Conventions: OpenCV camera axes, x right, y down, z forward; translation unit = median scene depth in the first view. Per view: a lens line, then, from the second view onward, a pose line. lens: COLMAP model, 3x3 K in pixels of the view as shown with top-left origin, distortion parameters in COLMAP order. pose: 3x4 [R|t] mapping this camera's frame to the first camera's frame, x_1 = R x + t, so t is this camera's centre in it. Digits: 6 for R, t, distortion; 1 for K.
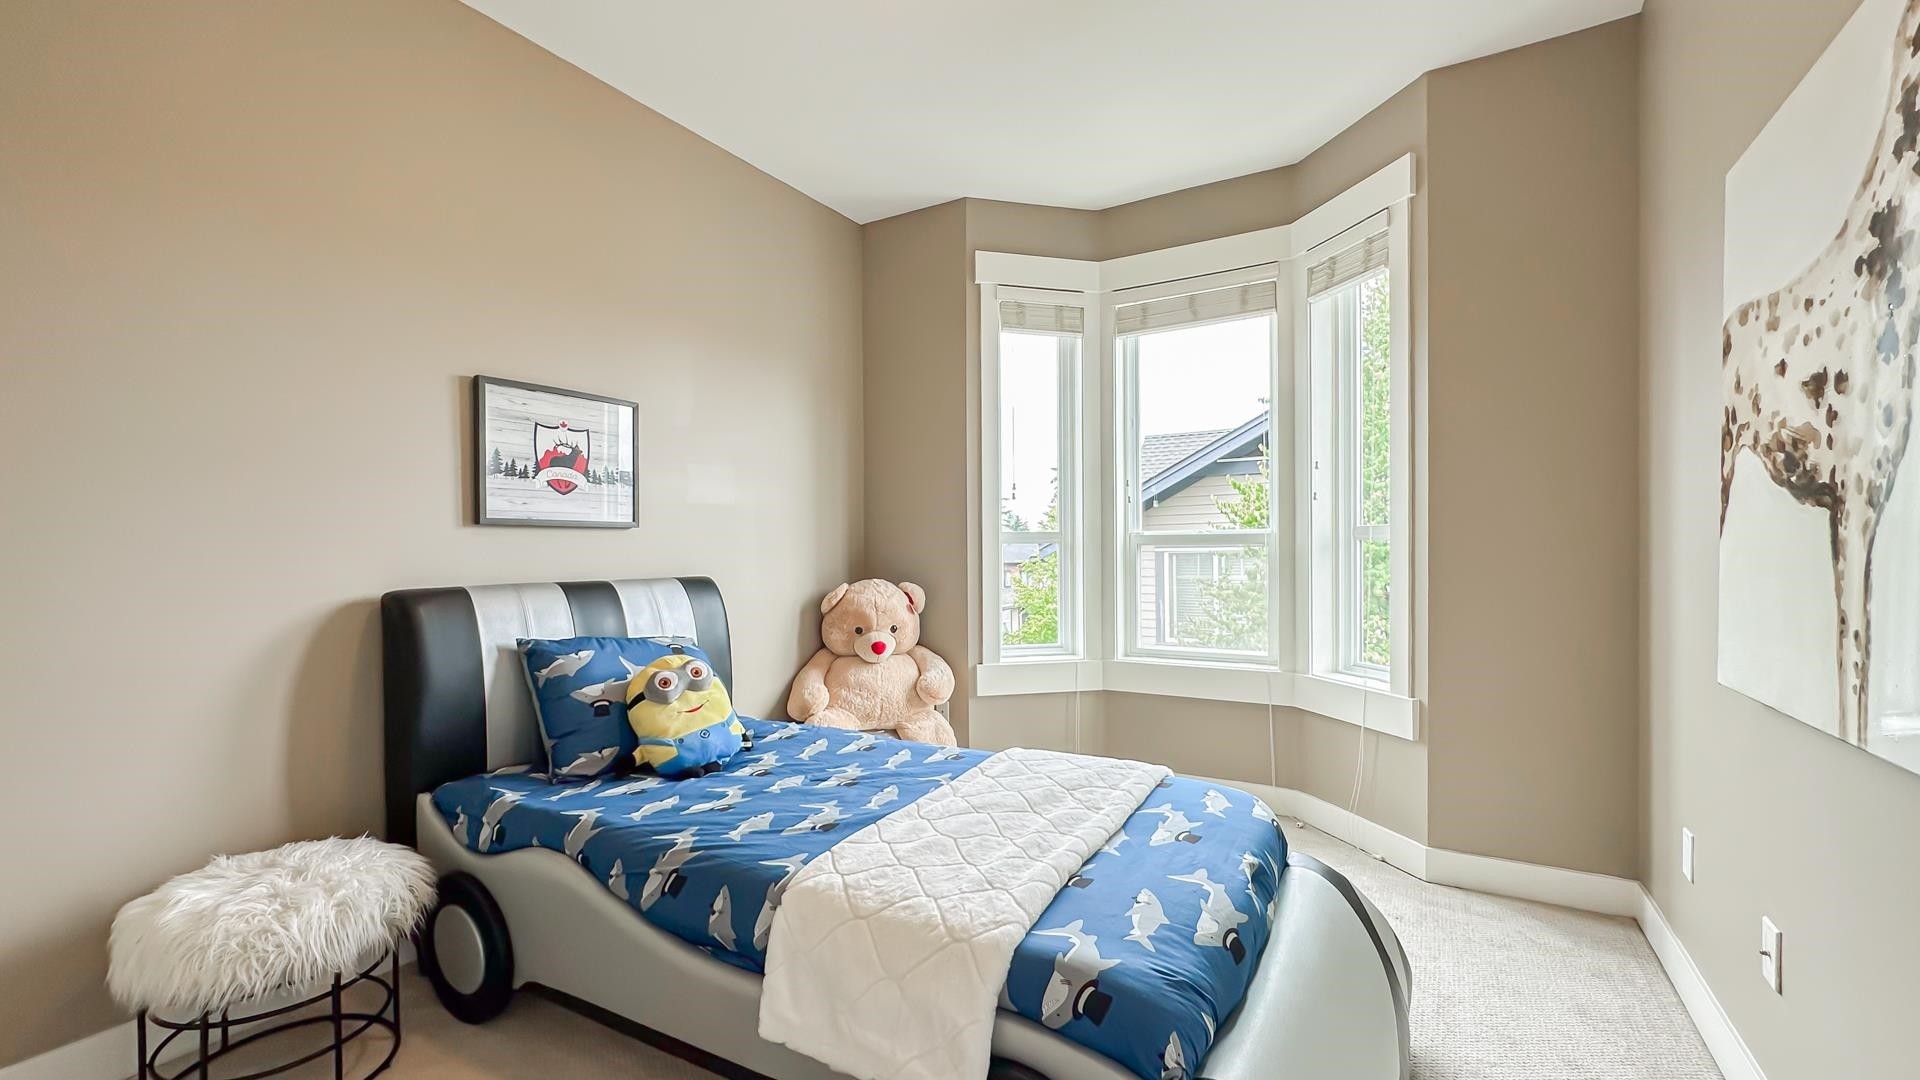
lens RADIAL K [[801.4, 0, 975.2], [0, 801.4, 542.7], [0, 0, 1]] dist [-0.002165, 0.000335]
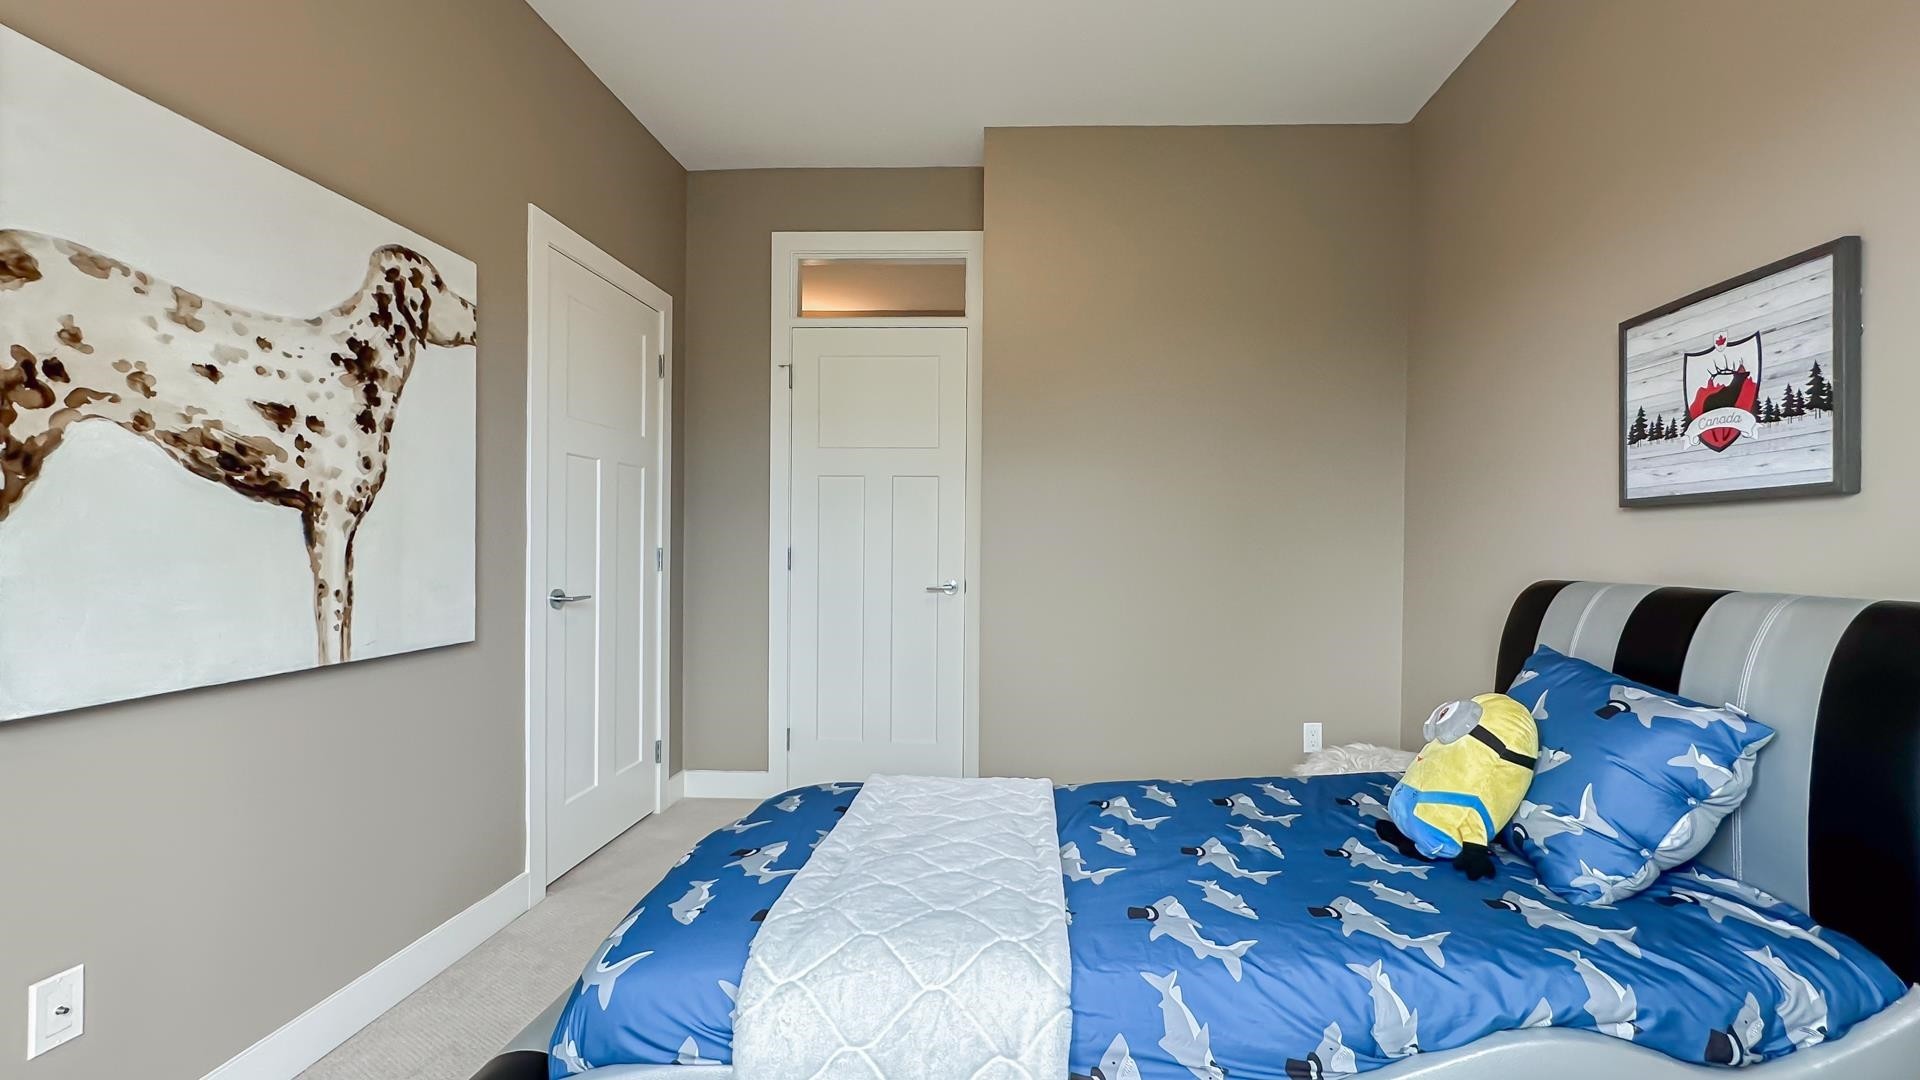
lens RADIAL K [[801.4, 0, 975.2], [0, 801.4, 542.7], [0, 0, 1]] dist [-0.002165, 0.000335]
pose [[-0.894903, 0.000673, -0.446261, 0.629728], [0.004334, 0.999965, -0.007183, 0.030877], [0.446241, -0.008362, -0.894874, 2.750971]]
